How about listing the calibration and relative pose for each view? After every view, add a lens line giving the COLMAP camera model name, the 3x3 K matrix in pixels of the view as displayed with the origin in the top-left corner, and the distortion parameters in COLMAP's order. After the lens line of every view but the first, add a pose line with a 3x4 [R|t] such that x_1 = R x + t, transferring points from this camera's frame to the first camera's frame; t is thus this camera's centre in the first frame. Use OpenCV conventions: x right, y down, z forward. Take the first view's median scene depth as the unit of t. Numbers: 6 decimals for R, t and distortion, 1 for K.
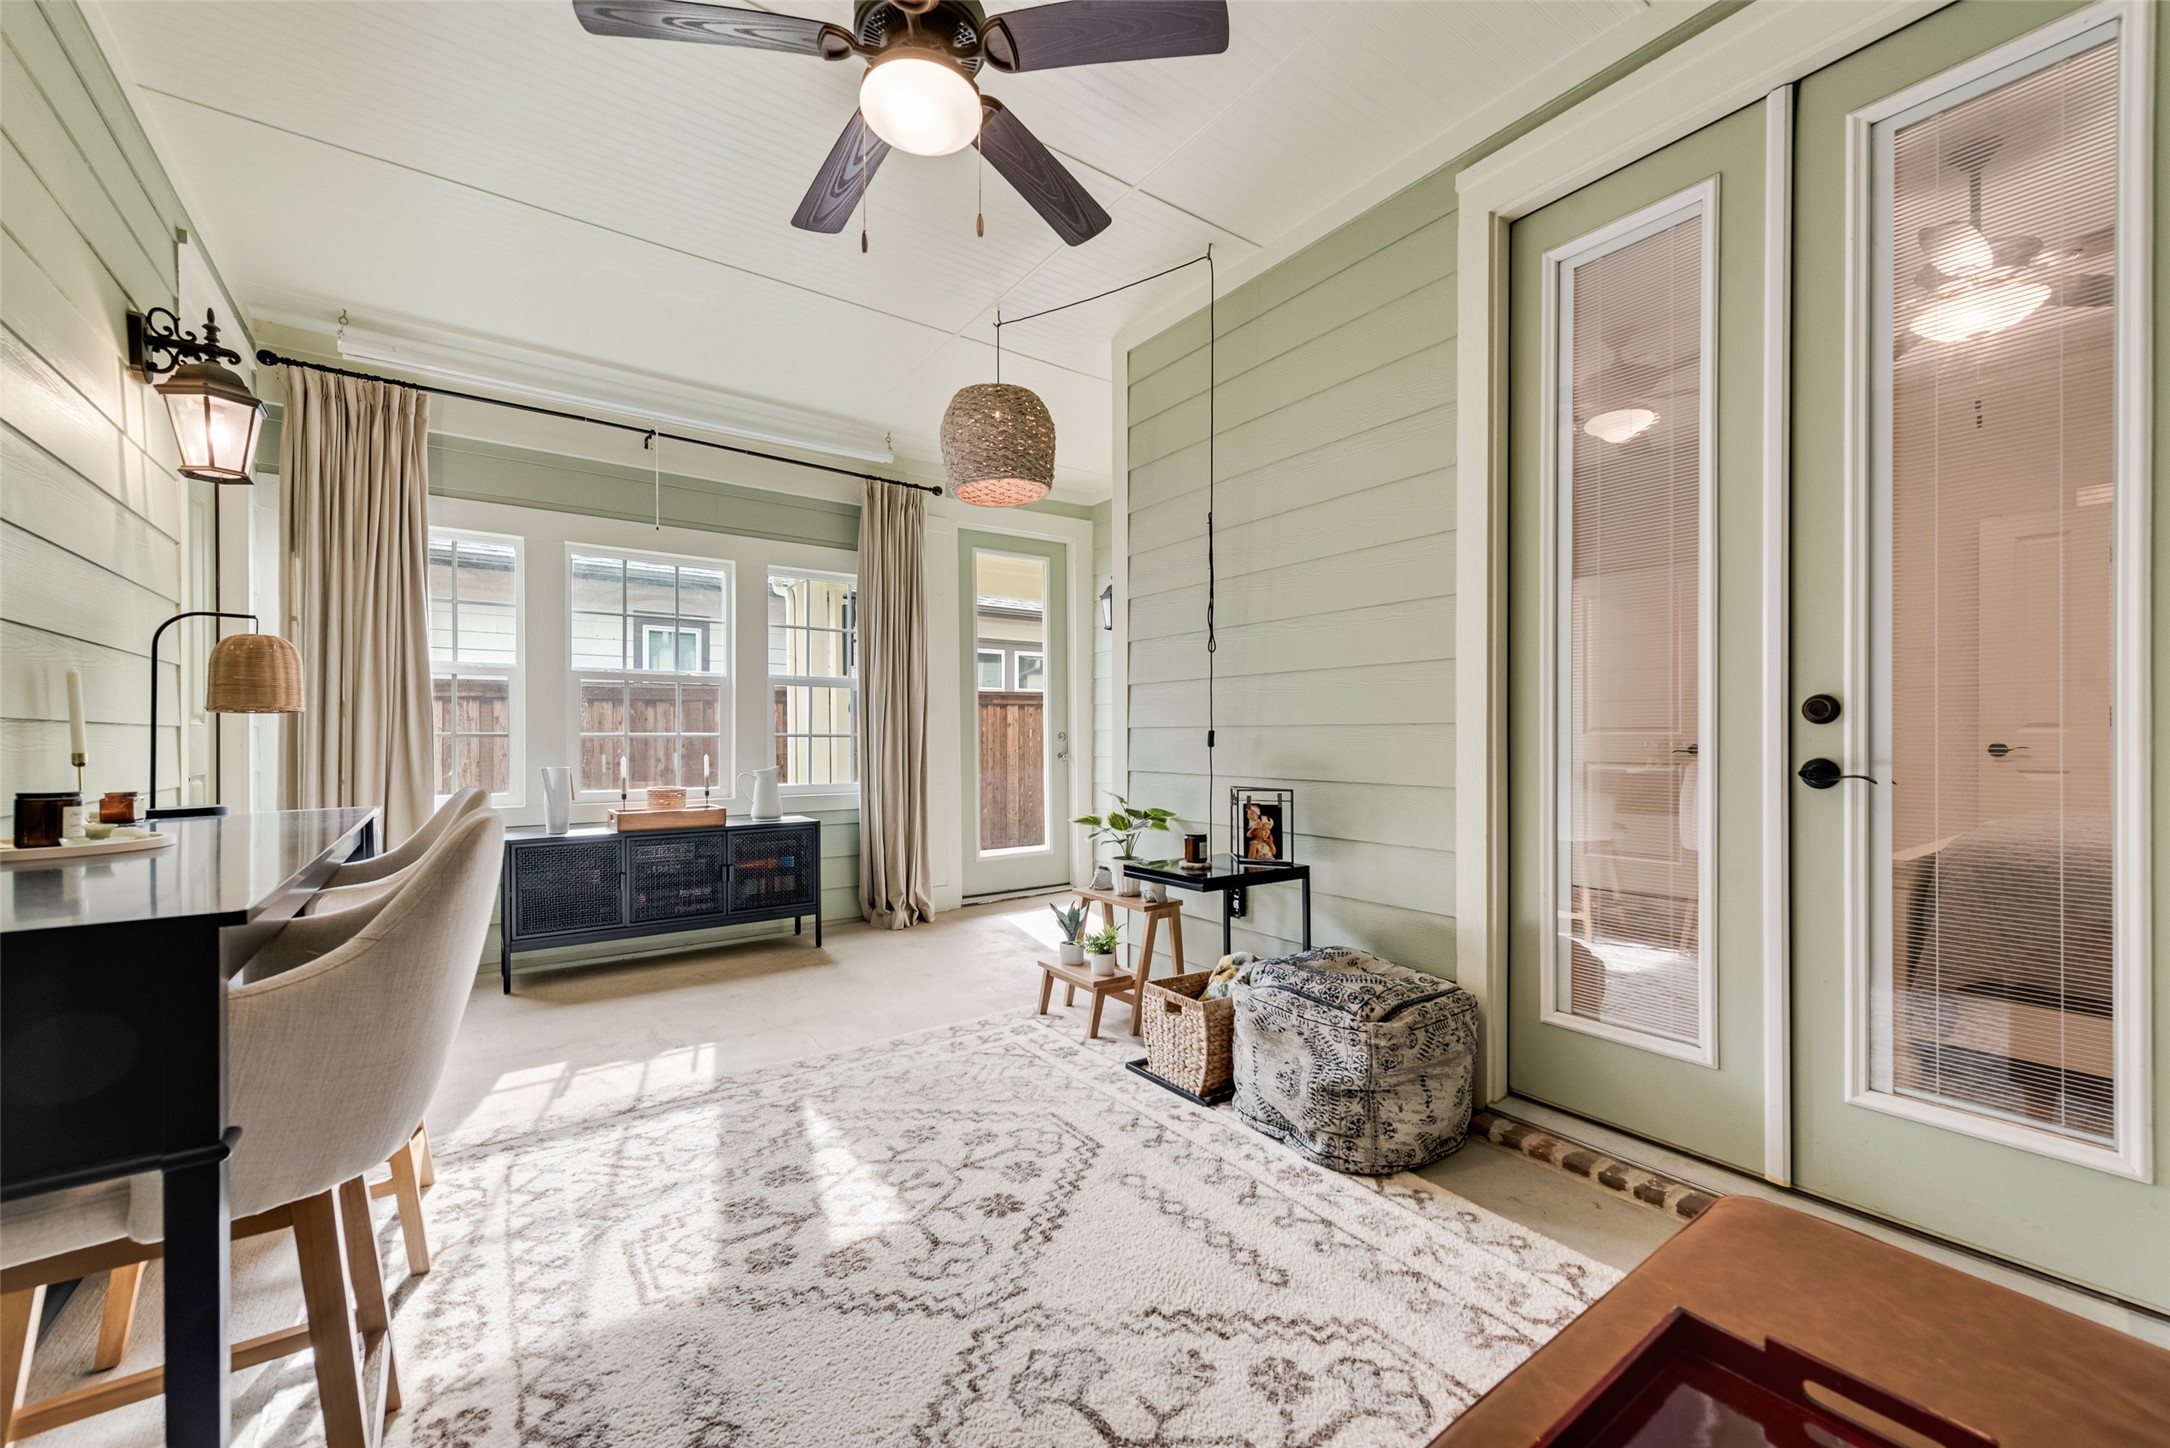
lens RADIAL K [[847.5, 0, 1090.9], [0, 847.5, 734.6], [0, 0, 1]] dist [-0.000359, -0.000026]
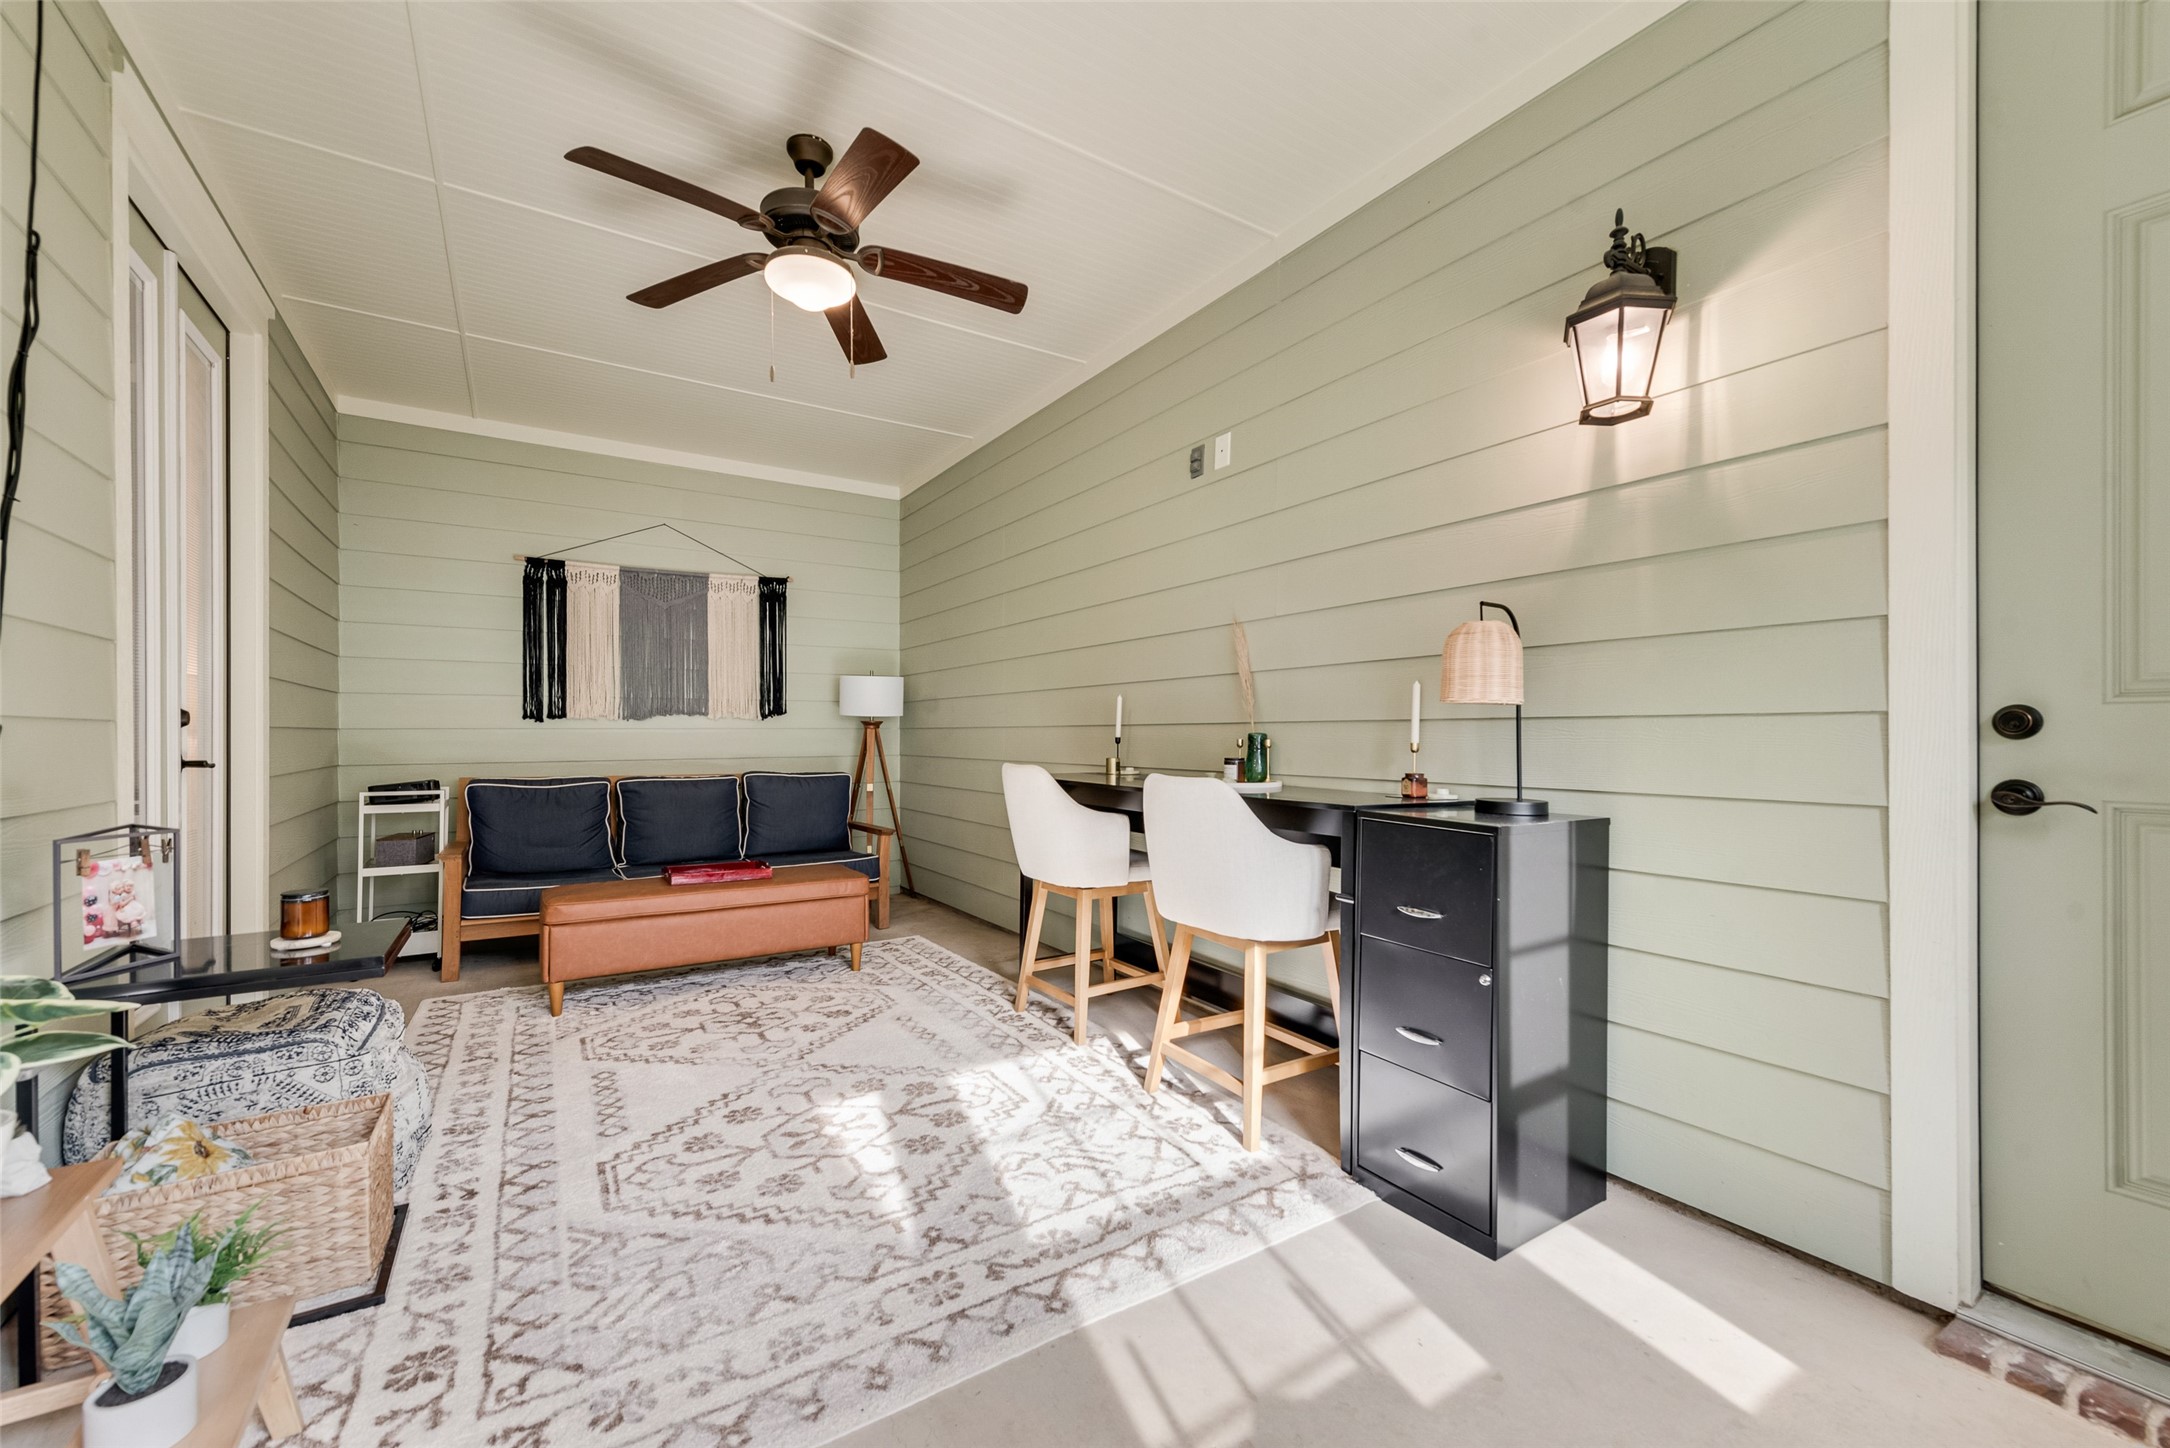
lens RADIAL K [[847.5, 0, 1078.6], [0, 847.5, 734.5], [0, 0, 1]] dist [-0.000359, -0.000026]
pose [[-0.998142, 0.003248, 0.060846, -0.619819], [0.003187, 0.999994, -0.001101, 0.007081], [-0.060850, -0.000905, -0.998147, 2.039803]]
